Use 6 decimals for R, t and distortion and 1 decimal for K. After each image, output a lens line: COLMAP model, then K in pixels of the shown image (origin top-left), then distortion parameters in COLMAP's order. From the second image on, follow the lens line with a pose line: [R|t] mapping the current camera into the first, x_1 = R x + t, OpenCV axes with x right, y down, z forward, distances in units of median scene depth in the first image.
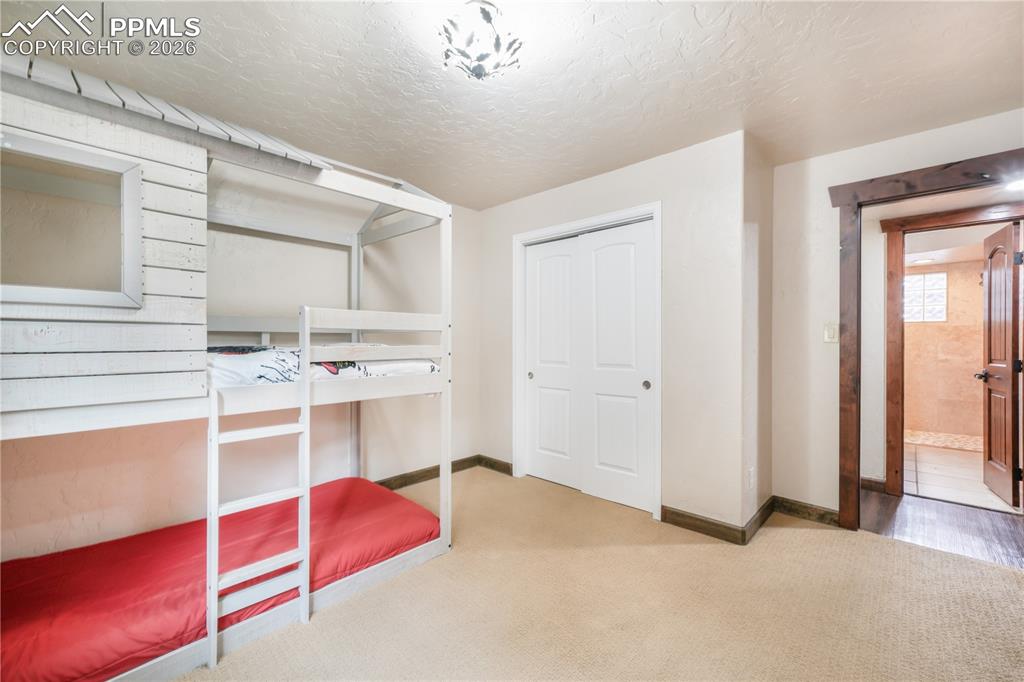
lens RADIAL K [[424.8, 0, 506.6], [0, 424.8, 339.5], [0, 0, 1]] dist [0.000368, -0.000070]
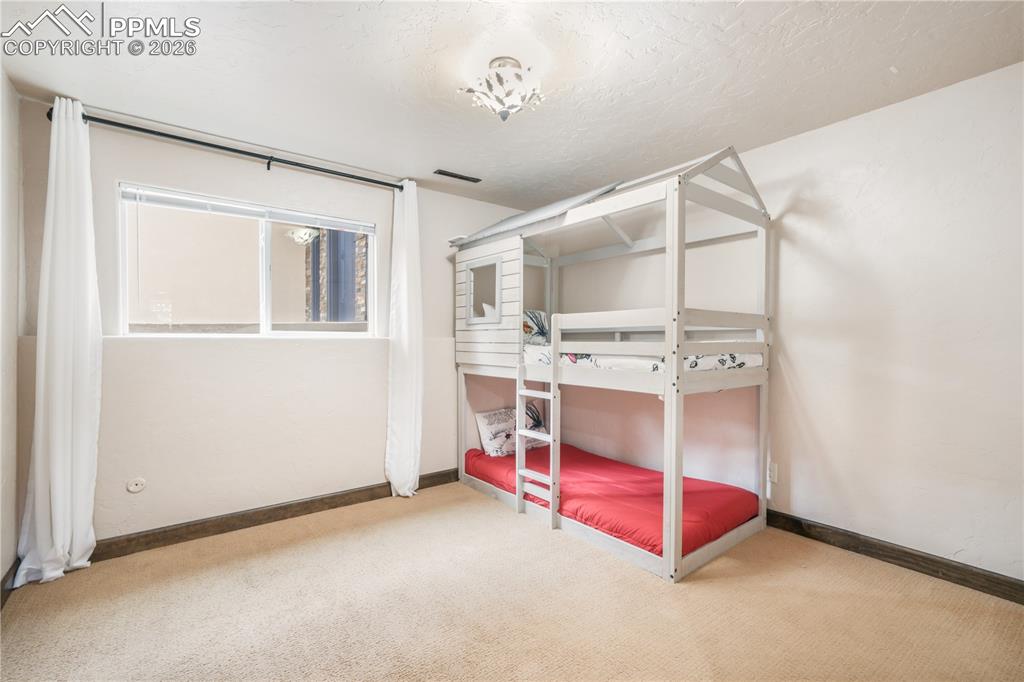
lens RADIAL K [[445.9, 0, 510.7], [0, 445.9, 345.2], [0, 0, 1]] dist [0.007412, 0.000207]
pose [[-0.138499, 0.008356, -0.990327, 0.968996], [0.002364, 0.999964, 0.008107, 0.014605], [0.990360, -0.001218, -0.138514, 0.973798]]
